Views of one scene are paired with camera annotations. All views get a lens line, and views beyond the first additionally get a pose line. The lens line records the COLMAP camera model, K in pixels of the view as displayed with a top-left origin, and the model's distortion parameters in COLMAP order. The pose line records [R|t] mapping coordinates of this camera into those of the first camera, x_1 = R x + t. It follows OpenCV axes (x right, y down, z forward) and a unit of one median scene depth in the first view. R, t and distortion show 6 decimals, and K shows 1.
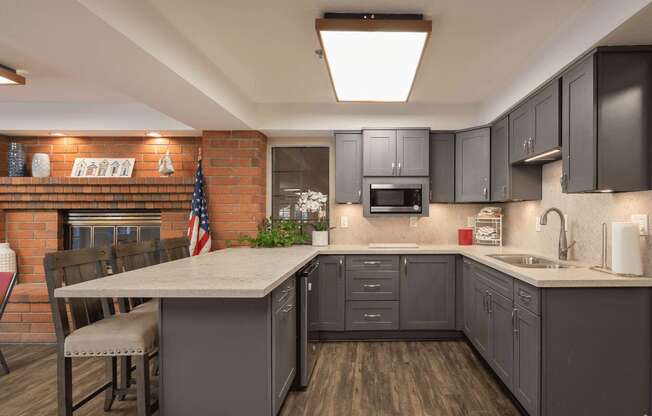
lens RADIAL K [[365.8, 0, 326.0], [0, 365.8, 216.0], [0, 0, 1]] dist [0.004911, 0.000349]
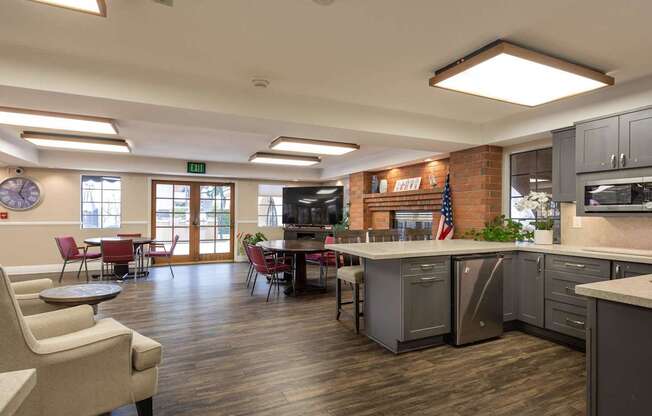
lens RADIAL K [[342.2, 0, 326.0], [0, 342.2, 208.0], [0, 0, 1]] dist [0.001086, 0.000166]
pose [[0.412186, -0.012560, -0.911013, 0.644808], [-0.005914, 0.999847, -0.016461, -0.001188], [0.911080, 0.012173, 0.412049, 0.047133]]
